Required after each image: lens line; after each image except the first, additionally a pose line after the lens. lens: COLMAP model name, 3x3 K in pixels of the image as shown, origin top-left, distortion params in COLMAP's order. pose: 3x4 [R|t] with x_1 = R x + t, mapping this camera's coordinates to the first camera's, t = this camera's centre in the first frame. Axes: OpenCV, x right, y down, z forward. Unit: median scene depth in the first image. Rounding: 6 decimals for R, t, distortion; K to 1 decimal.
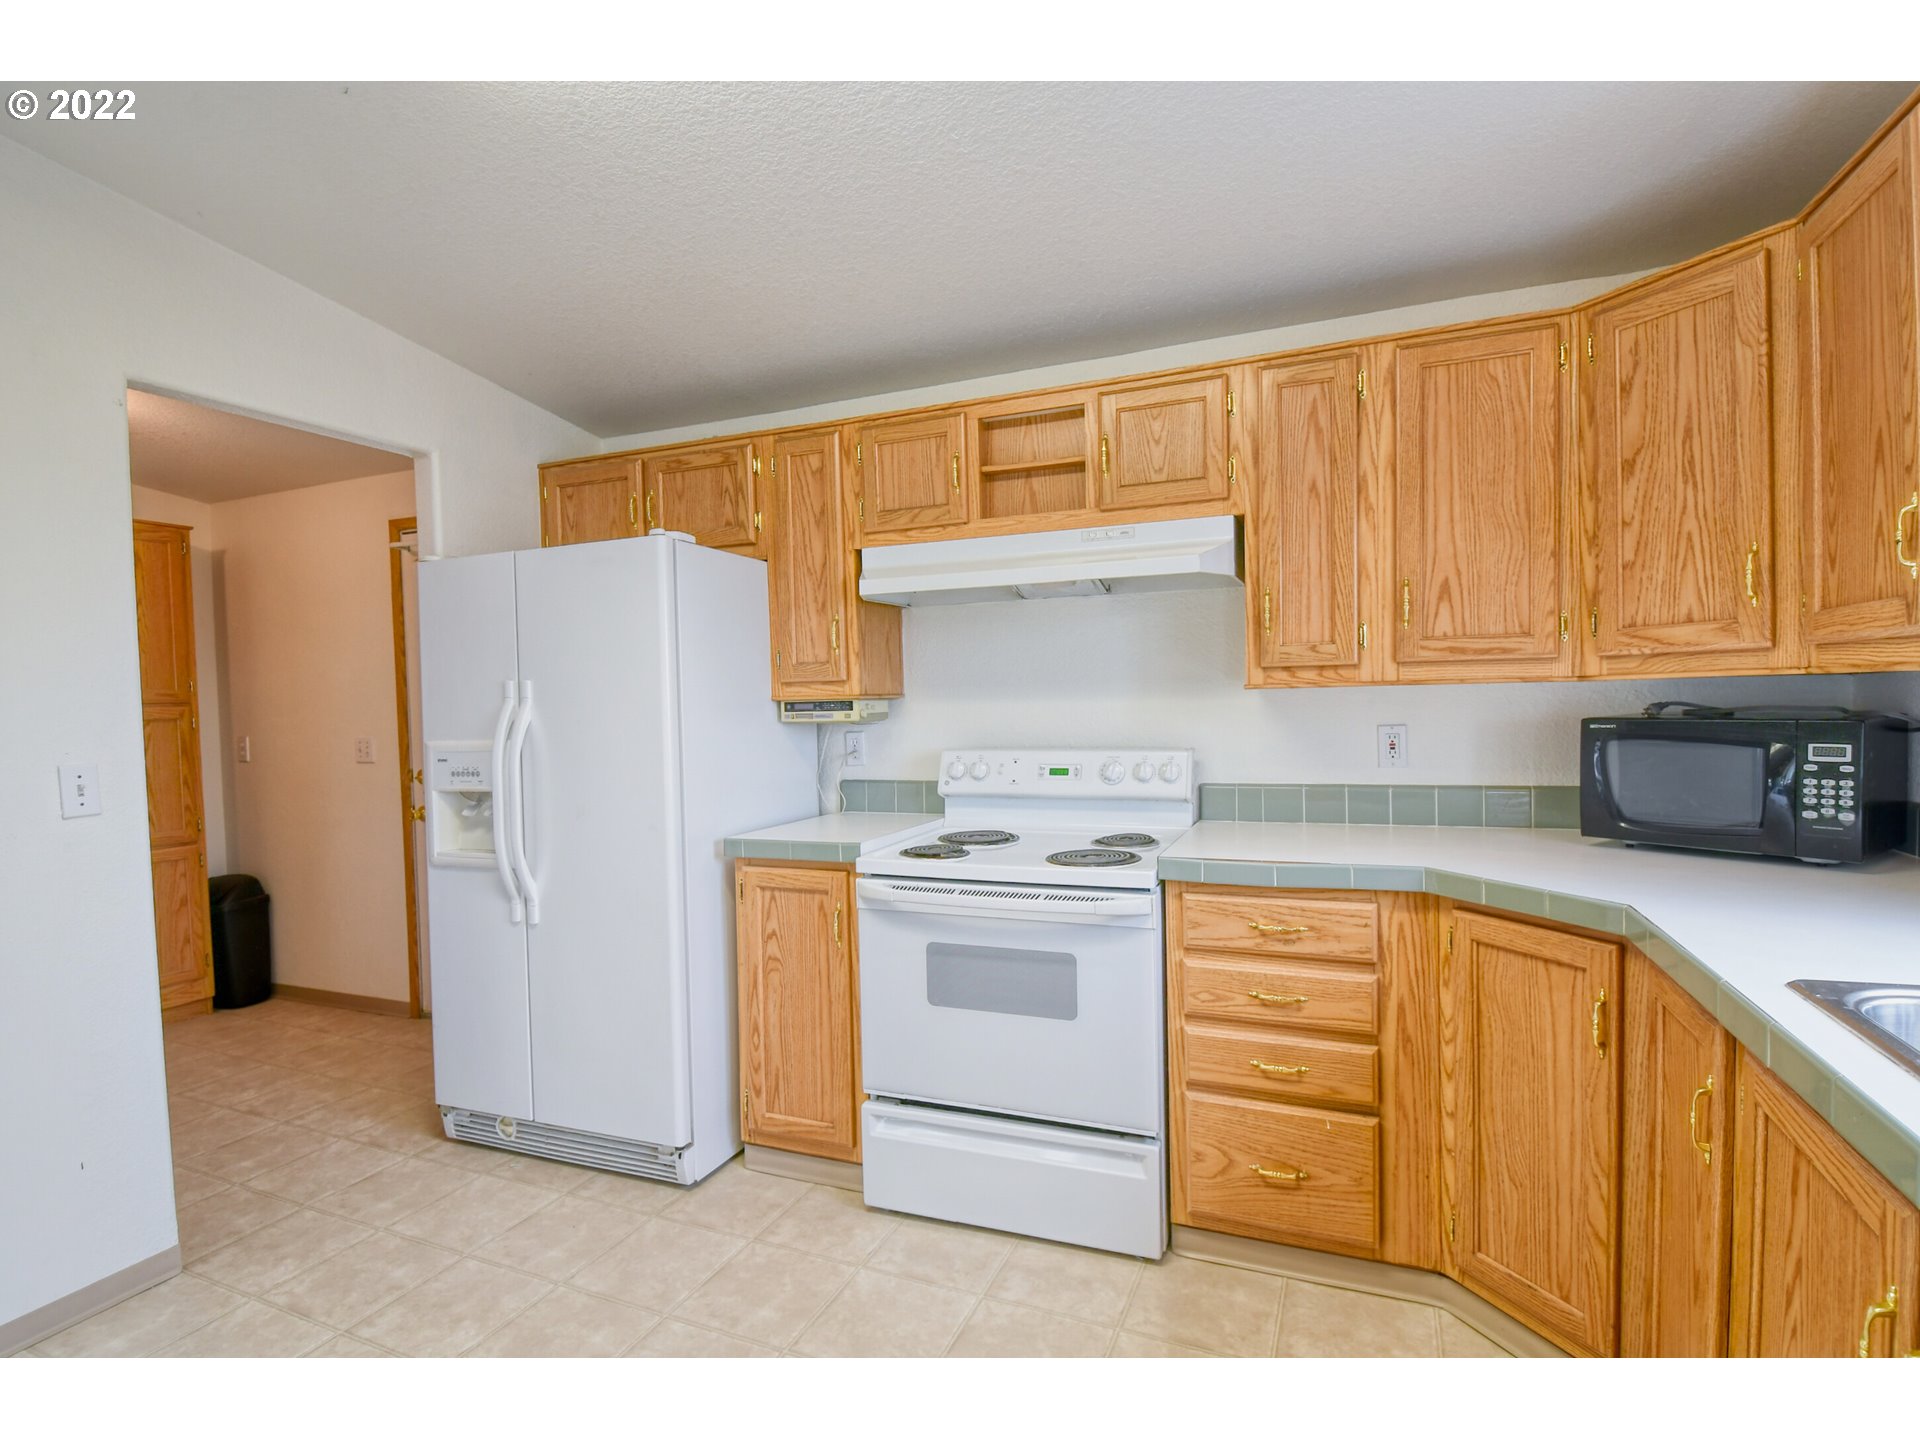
lens RADIAL K [[944.4, 0, 960.0], [0, 944.4, 720.0], [0, 0, 1]] dist [-0.024942, -0.000527]
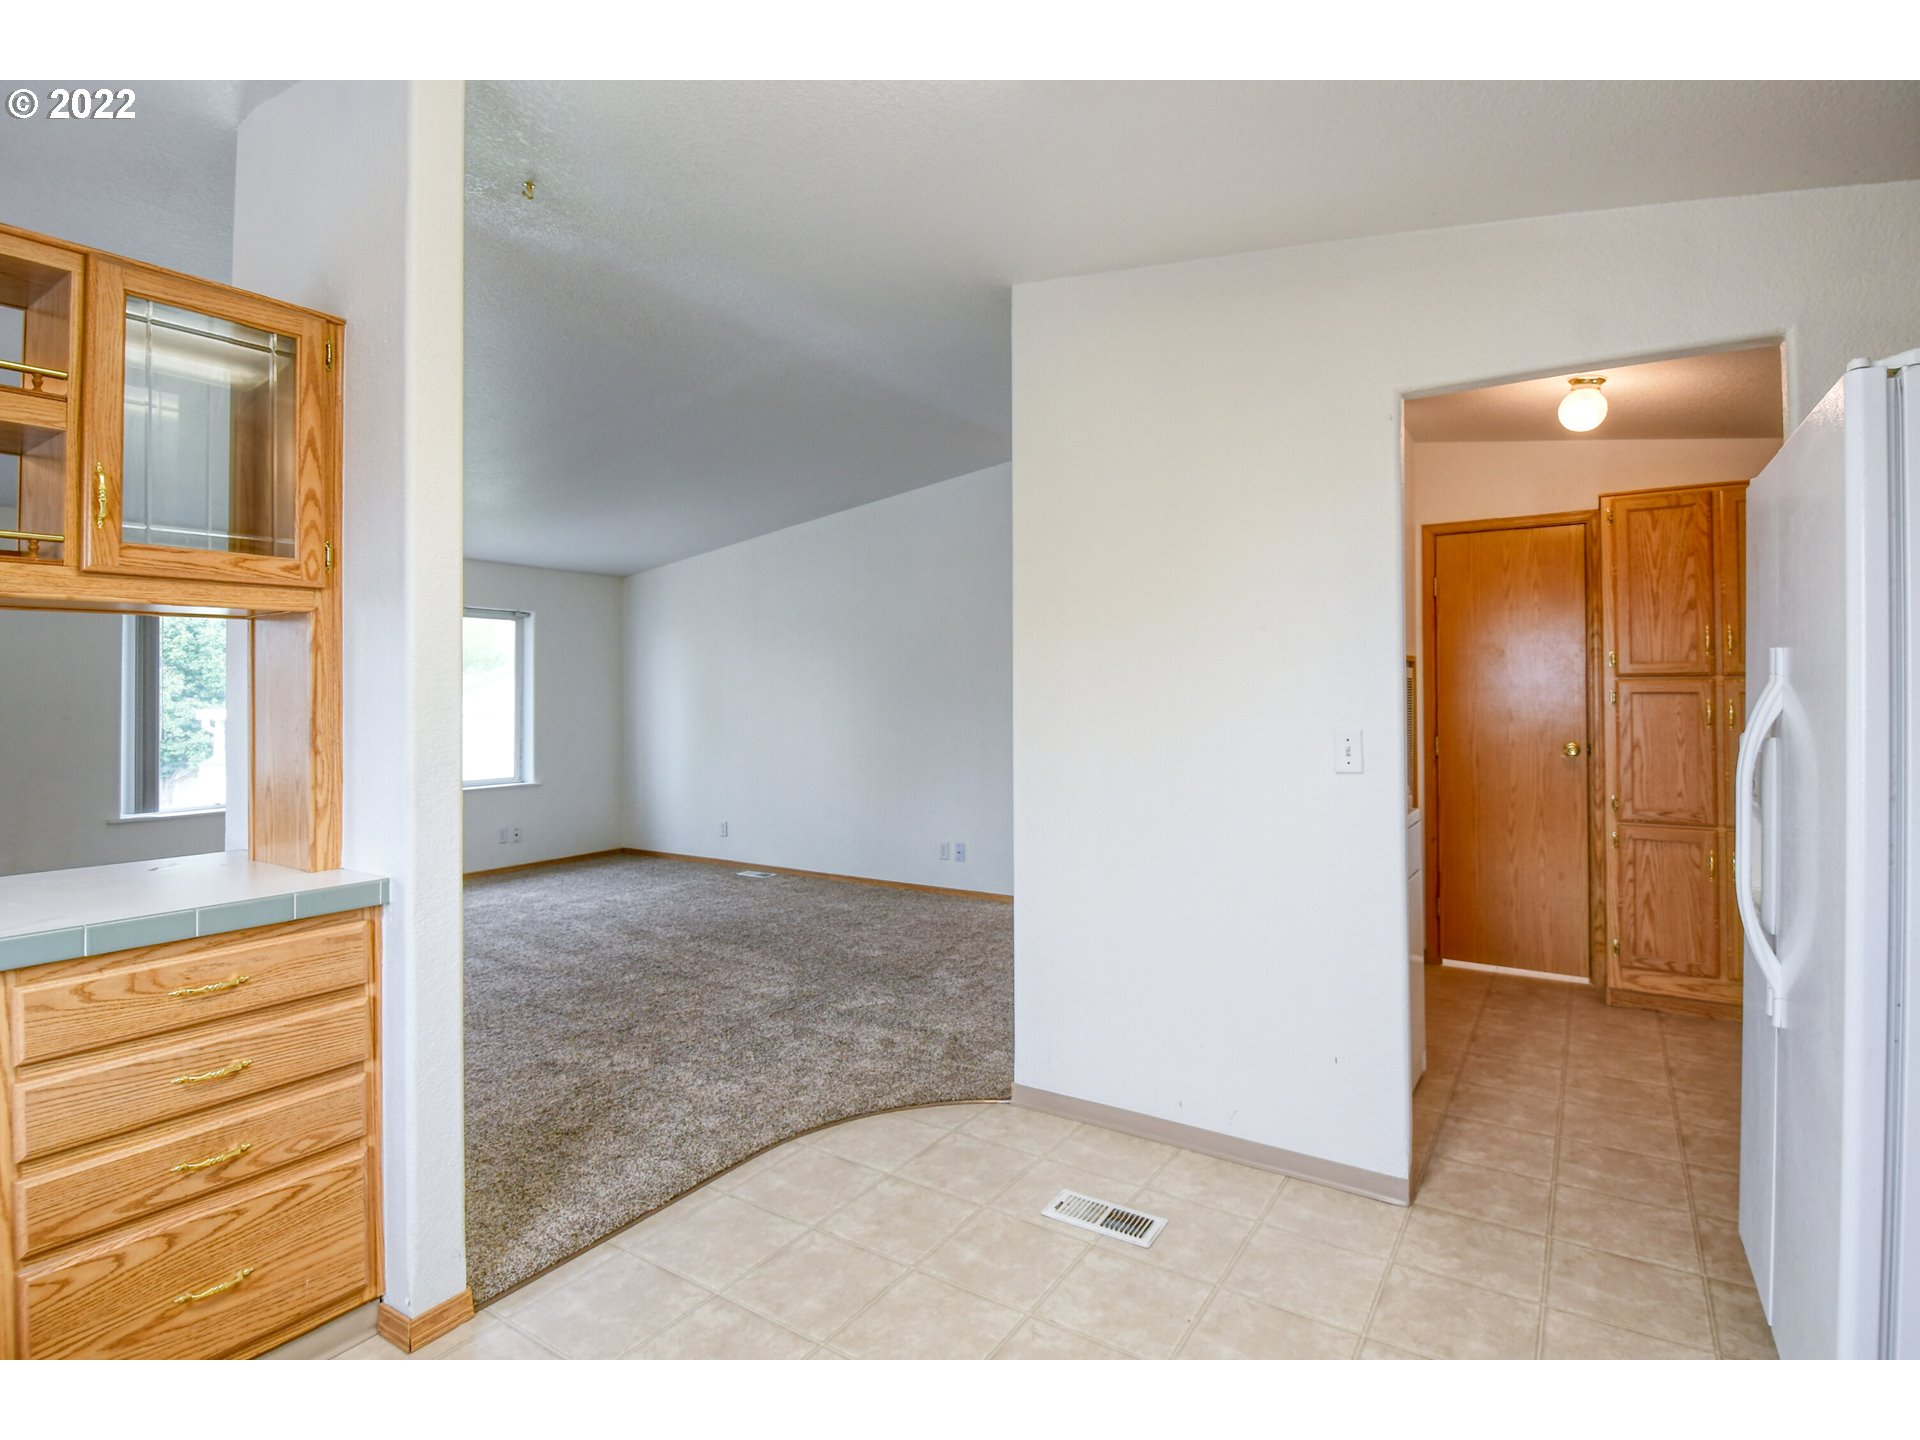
lens RADIAL K [[944.4, 0, 960.0], [0, 944.4, 720.0], [0, 0, 1]] dist [-0.024942, -0.000527]
pose [[-0.161965, 0.054218, -0.985306, 0.284711], [-0.014074, 0.998261, 0.057244, -0.024300], [0.986696, 0.023138, -0.160920, 0.646634]]
